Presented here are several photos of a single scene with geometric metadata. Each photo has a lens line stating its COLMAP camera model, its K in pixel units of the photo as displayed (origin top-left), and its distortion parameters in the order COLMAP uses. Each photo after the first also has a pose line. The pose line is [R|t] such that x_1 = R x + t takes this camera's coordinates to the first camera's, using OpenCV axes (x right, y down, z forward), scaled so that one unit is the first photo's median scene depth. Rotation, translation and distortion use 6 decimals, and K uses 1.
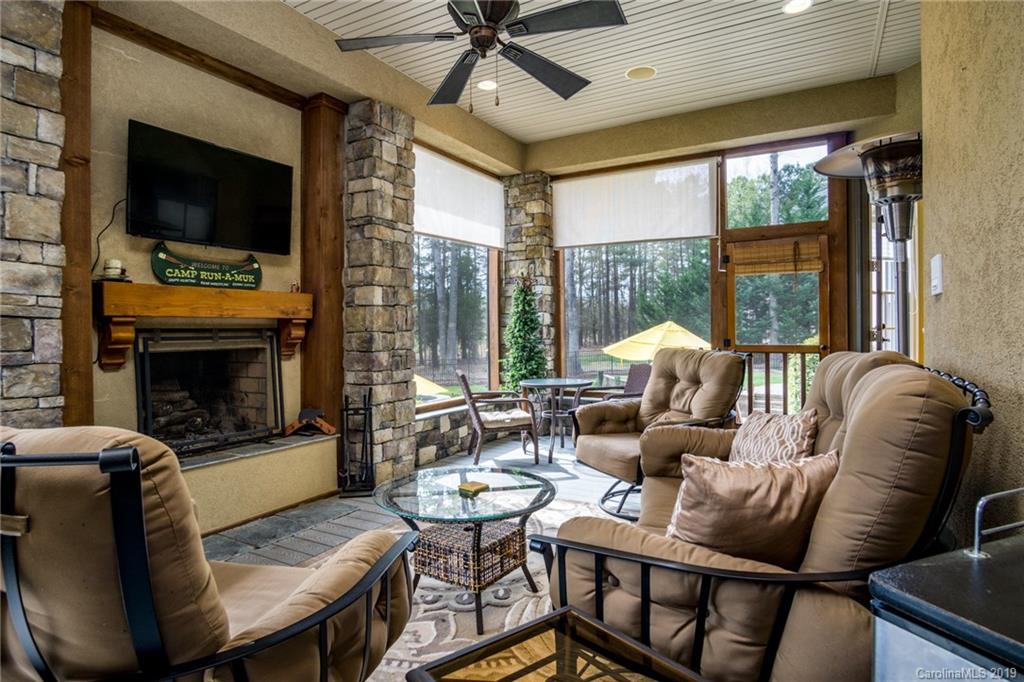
lens RADIAL K [[558.3, 0, 509.7], [0, 558.3, 330.8], [0, 0, 1]] dist [-0.031363, 0.001081]
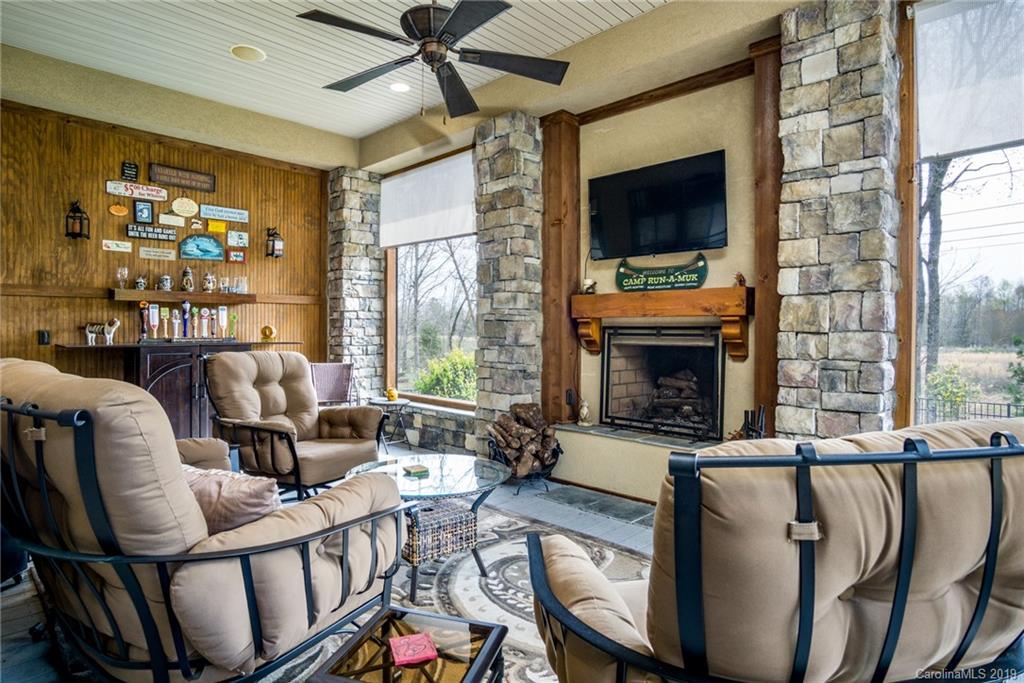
lens RADIAL K [[558.3, 0, 509.7], [0, 558.3, 331.3], [0, 0, 1]] dist [-0.031363, 0.001081]
pose [[-0.245664, 0.012445, -0.969275, 0.629375], [-0.002686, 0.999905, 0.013519, -0.008647], [0.969351, 0.005924, -0.245607, 0.958798]]
